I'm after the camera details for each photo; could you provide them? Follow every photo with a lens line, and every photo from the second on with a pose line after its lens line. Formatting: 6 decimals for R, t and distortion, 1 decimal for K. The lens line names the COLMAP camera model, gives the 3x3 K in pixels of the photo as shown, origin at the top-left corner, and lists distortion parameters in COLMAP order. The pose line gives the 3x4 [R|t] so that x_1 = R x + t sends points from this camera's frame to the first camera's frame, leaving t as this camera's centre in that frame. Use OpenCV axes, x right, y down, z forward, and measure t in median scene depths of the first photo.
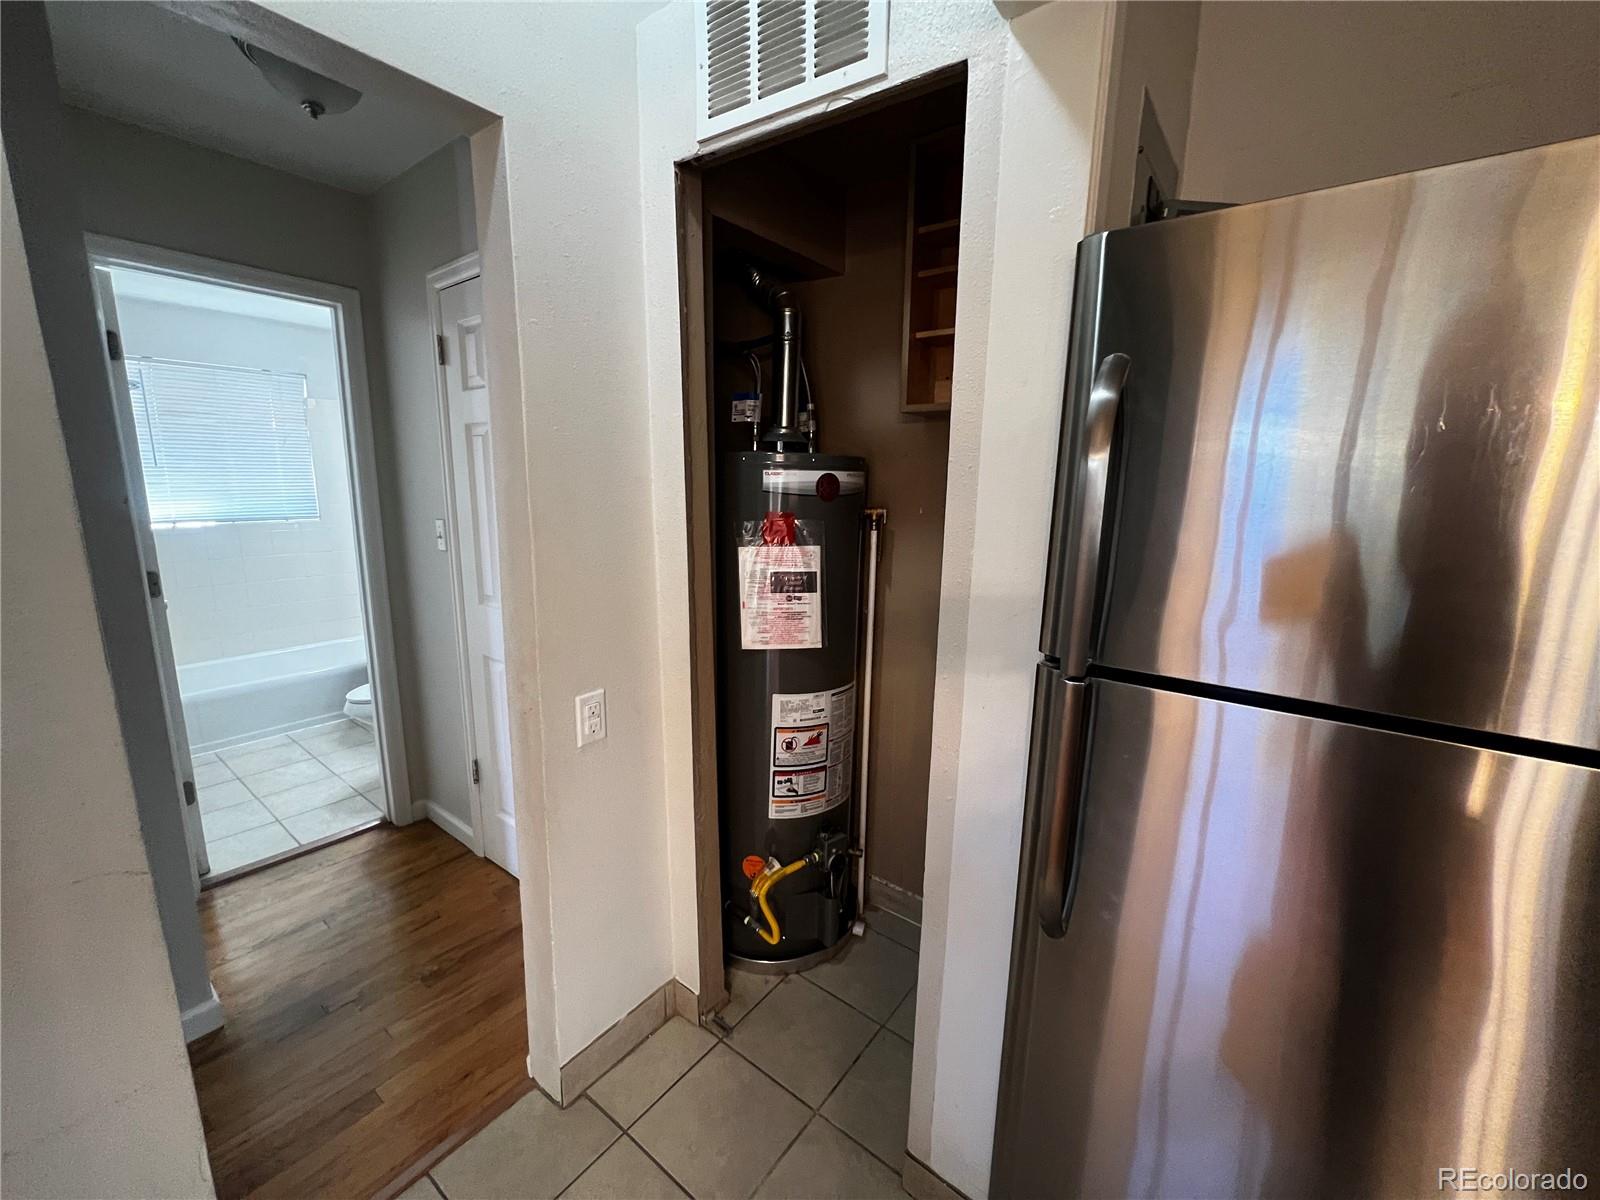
lens RADIAL K [[640.5, 0, 796.1], [0, 640.5, 597.6], [0, 0, 1]] dist [-0.001625, 0.000620]
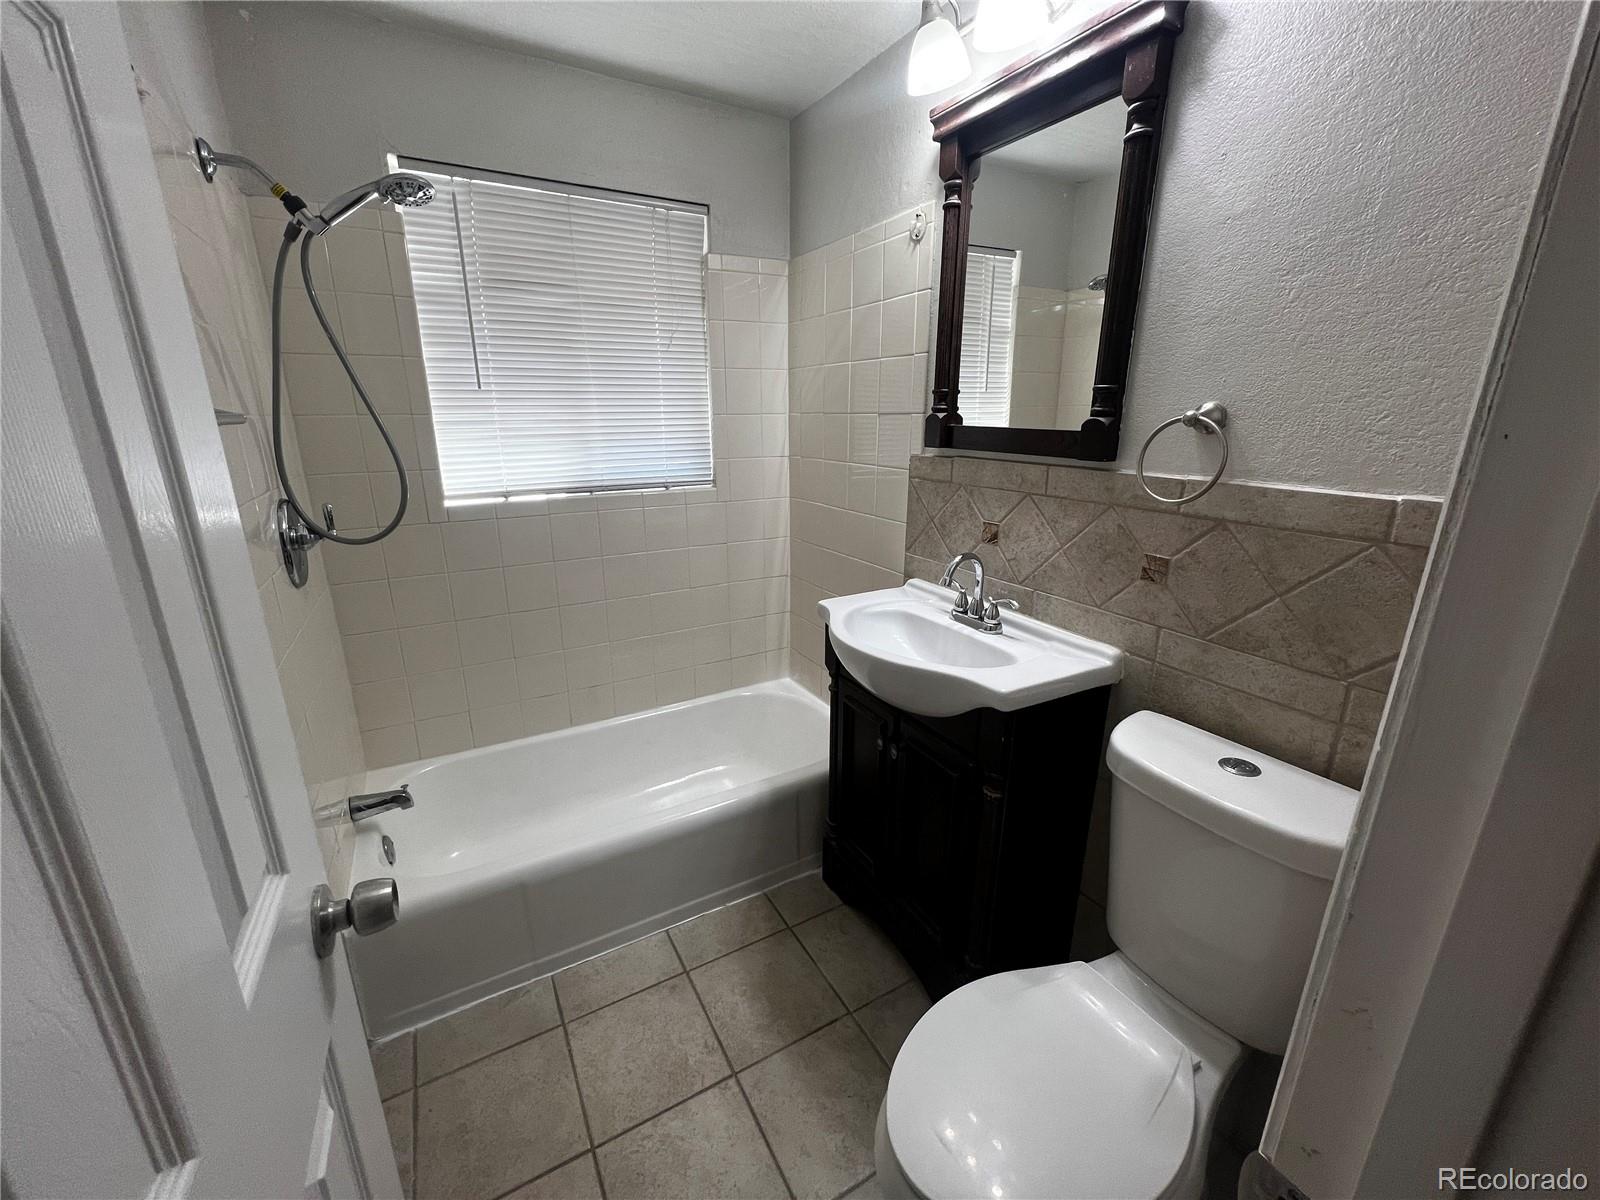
lens RADIAL K [[640.5, 0, 796.1], [0, 640.5, 597.6], [0, 0, 1]] dist [-0.001625, 0.000620]
pose [[0.918748, 0.085220, -0.385539, -0.548967], [-0.051657, 0.993981, 0.096612, -0.100857], [0.391452, -0.068846, 0.917620, 0.616273]]
